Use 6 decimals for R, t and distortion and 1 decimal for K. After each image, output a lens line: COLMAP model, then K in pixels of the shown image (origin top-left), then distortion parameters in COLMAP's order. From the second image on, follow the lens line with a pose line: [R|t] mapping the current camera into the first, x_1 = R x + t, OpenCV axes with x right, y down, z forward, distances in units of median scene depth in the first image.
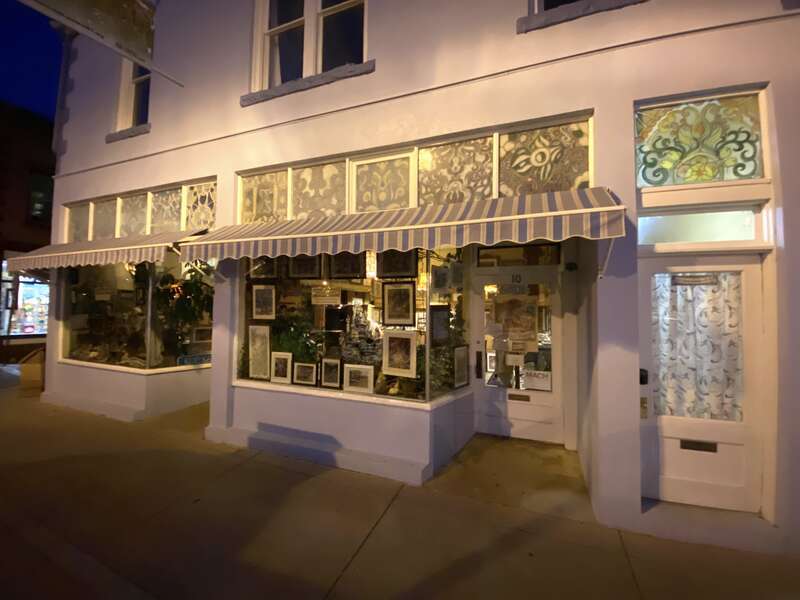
lens RADIAL K [[319.5, 0, 397.9], [0, 319.5, 302.3], [0, 0, 1]] dist [-0.011261, -0.004579]
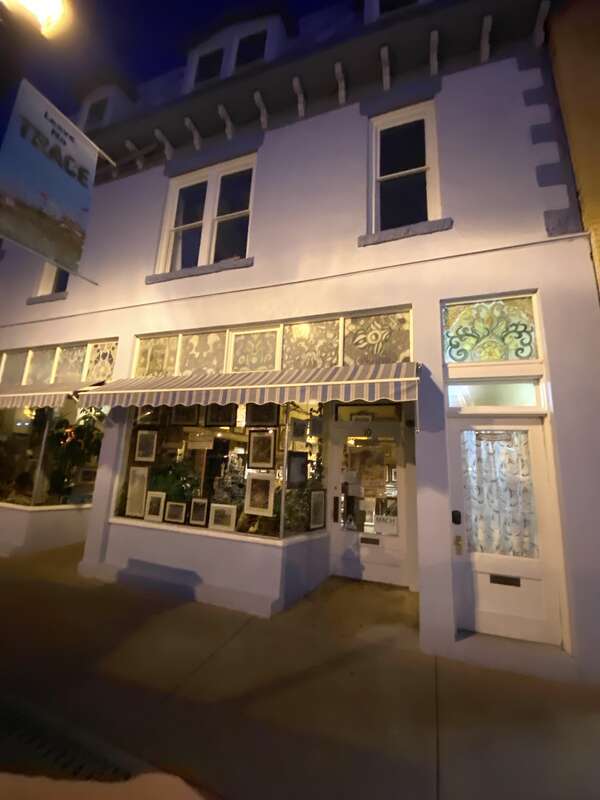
lens RADIAL K [[322.9, 0, 301.9], [0, 322.9, 401.2], [0, 0, 1]] dist [-0.013104, -0.001356]
pose [[0.999281, 0.034341, 0.016089, 0.122396], [-0.031107, 0.984917, -0.170206, 0.022171], [-0.021692, 0.169583, 0.985277, -0.187724]]
